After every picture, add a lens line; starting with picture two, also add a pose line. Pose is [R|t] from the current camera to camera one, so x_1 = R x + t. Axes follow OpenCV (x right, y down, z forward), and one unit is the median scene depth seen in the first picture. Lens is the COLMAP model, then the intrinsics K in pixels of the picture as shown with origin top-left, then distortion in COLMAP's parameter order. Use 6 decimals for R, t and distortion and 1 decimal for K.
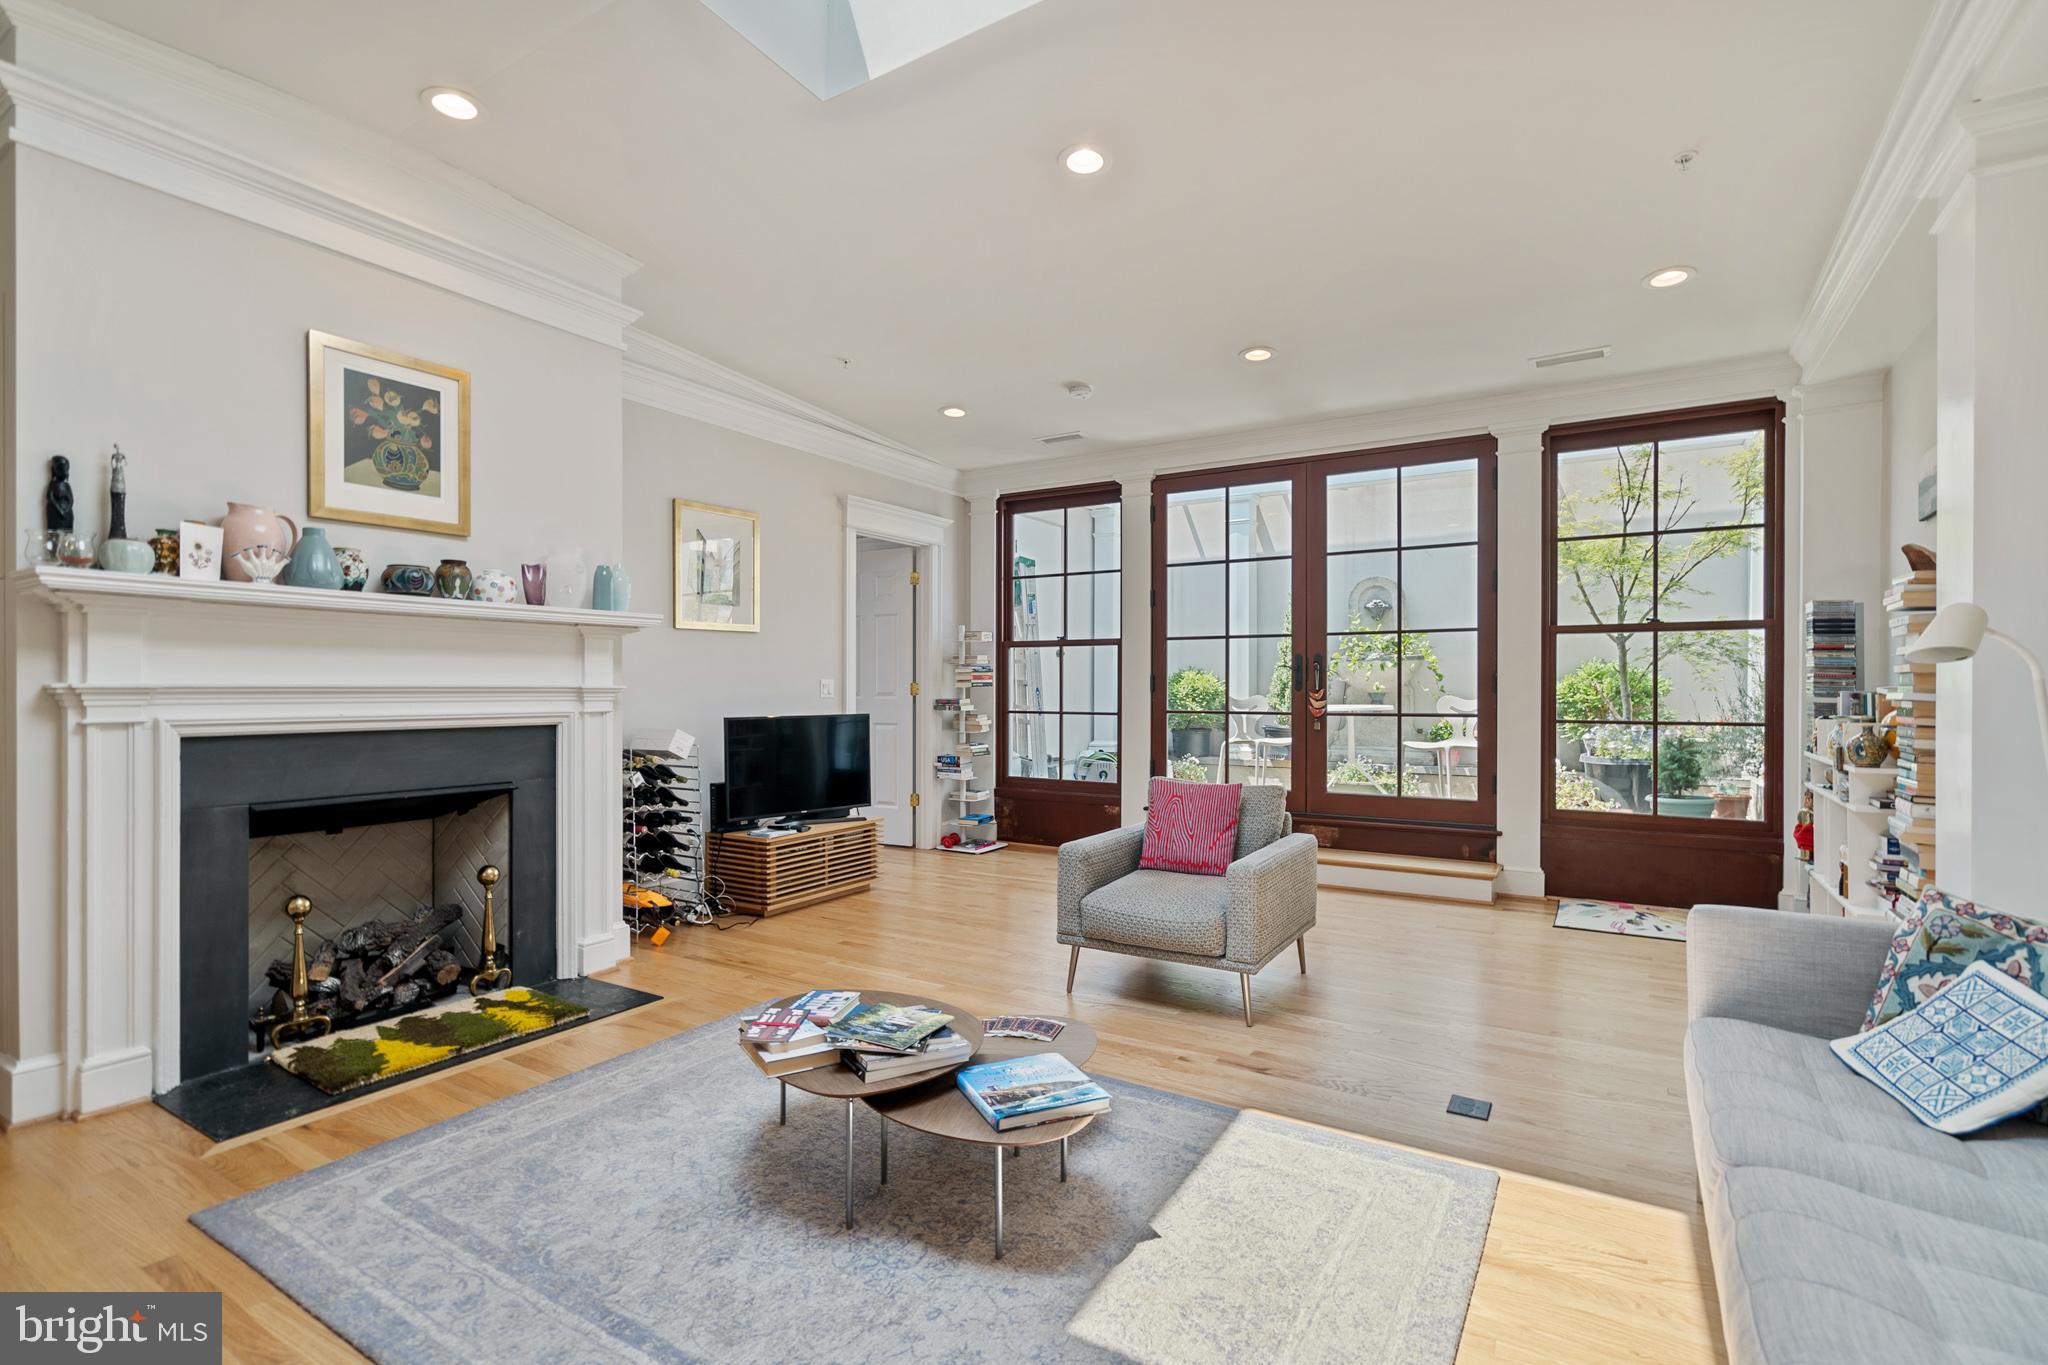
lens RADIAL K [[942.2, 0, 1025.0], [0, 942.2, 695.3], [0, 0, 1]] dist [-0.000285, 0.000055]
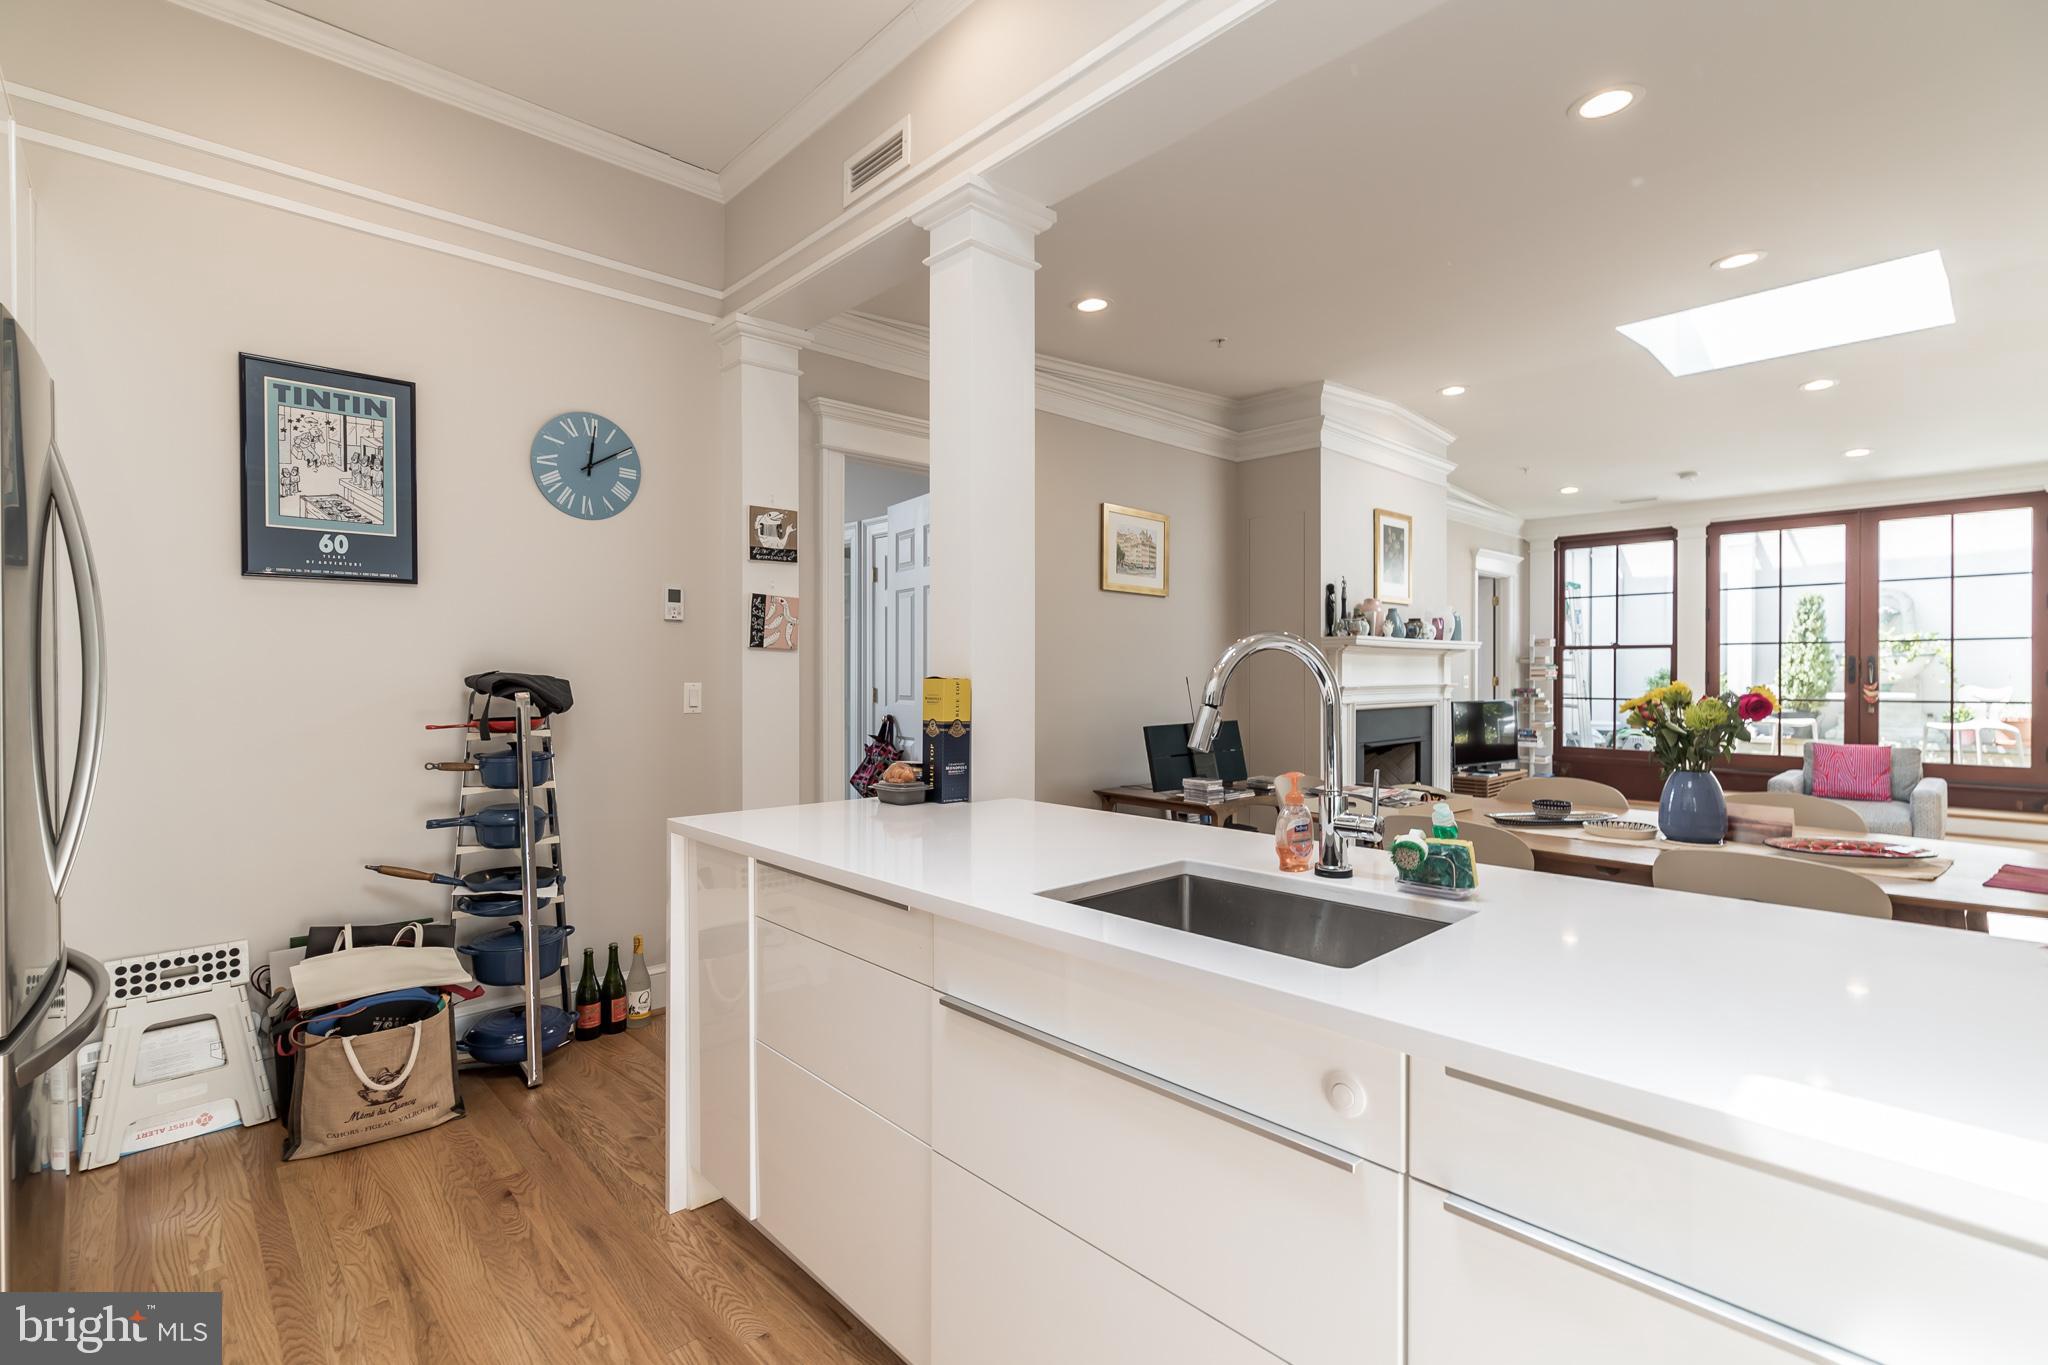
lens RADIAL K [[933.8, 0, 1024.0], [0, 933.8, 682.5], [0, 0, 1]] dist [0.000722, 0.000387]
pose [[0.964488, -0.000776, -0.264125, -0.468134], [0.001712, 0.999993, 0.003314, -0.012096], [0.264121, -0.003649, 0.964483, -0.557777]]
